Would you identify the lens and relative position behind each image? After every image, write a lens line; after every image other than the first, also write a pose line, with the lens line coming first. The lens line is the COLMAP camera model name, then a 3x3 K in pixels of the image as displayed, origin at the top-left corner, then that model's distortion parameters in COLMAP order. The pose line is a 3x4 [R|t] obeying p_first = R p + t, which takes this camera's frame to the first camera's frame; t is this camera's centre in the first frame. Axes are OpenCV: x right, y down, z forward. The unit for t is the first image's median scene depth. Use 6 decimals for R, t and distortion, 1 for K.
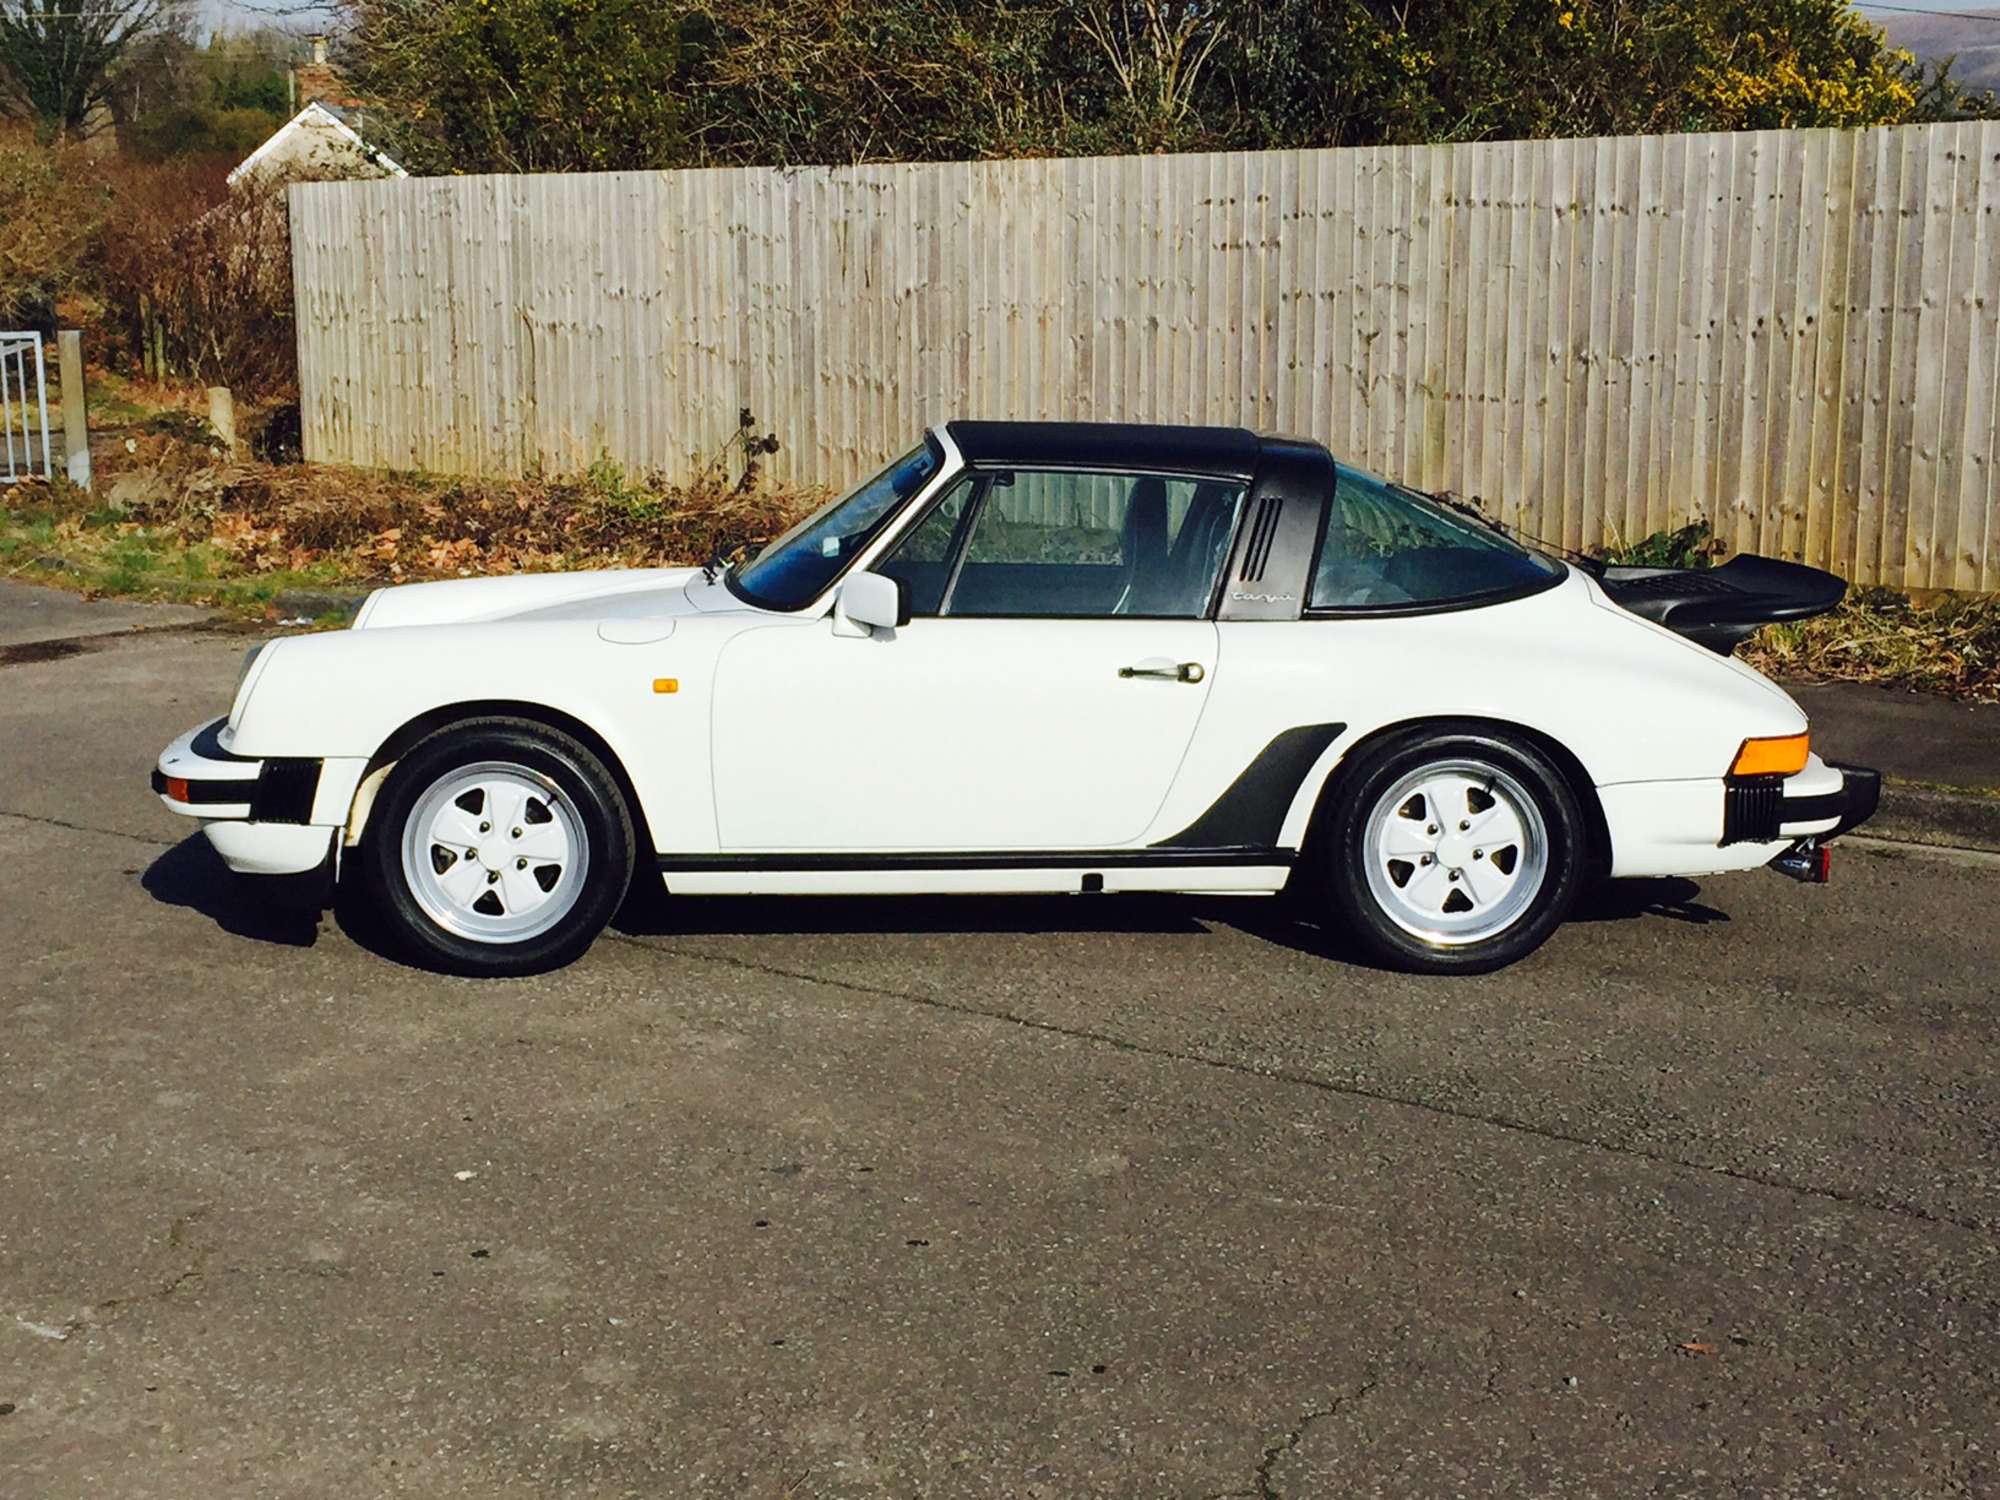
lens RADIAL K [[2957.1, 0, 1110.0], [0, 2957.1, 701.7], [0, 0, 1]] dist [0.092274, 0.000000]
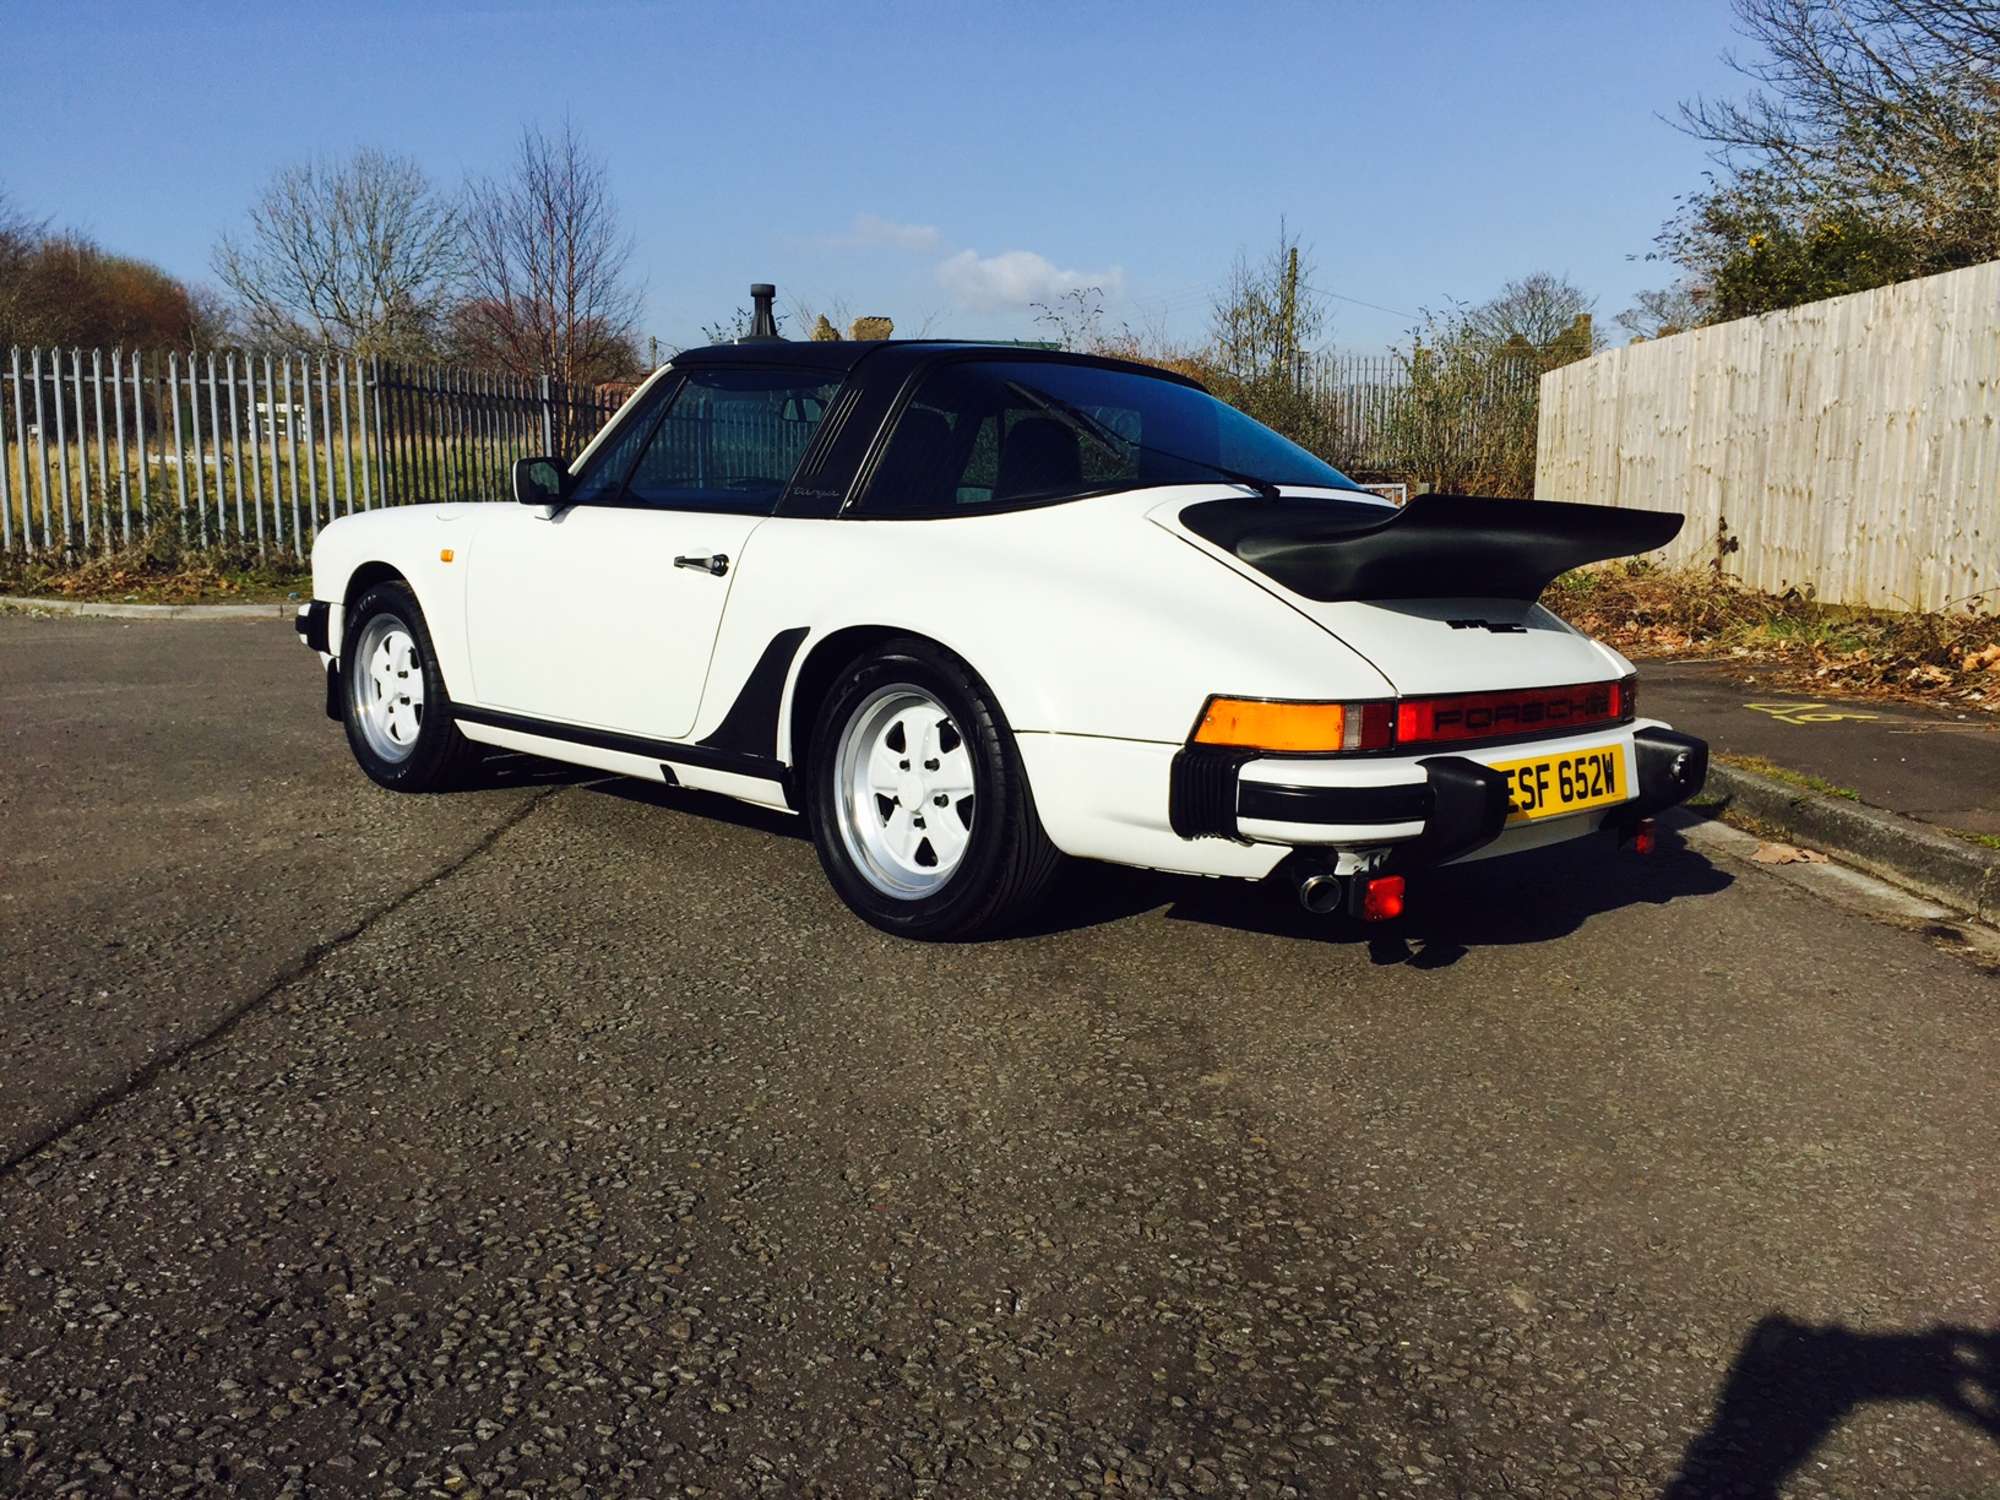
lens RADIAL K [[1747.3, 0, 1044.3], [0, 1747.3, 747.3], [0, 0, 1]] dist [0.104304, -0.123417]
pose [[0.696279, 0.113259, -0.708779, 0.259289], [-0.126198, 0.991407, 0.034449, 0.008074], [0.706590, 0.065461, 0.704589, 0.347637]]
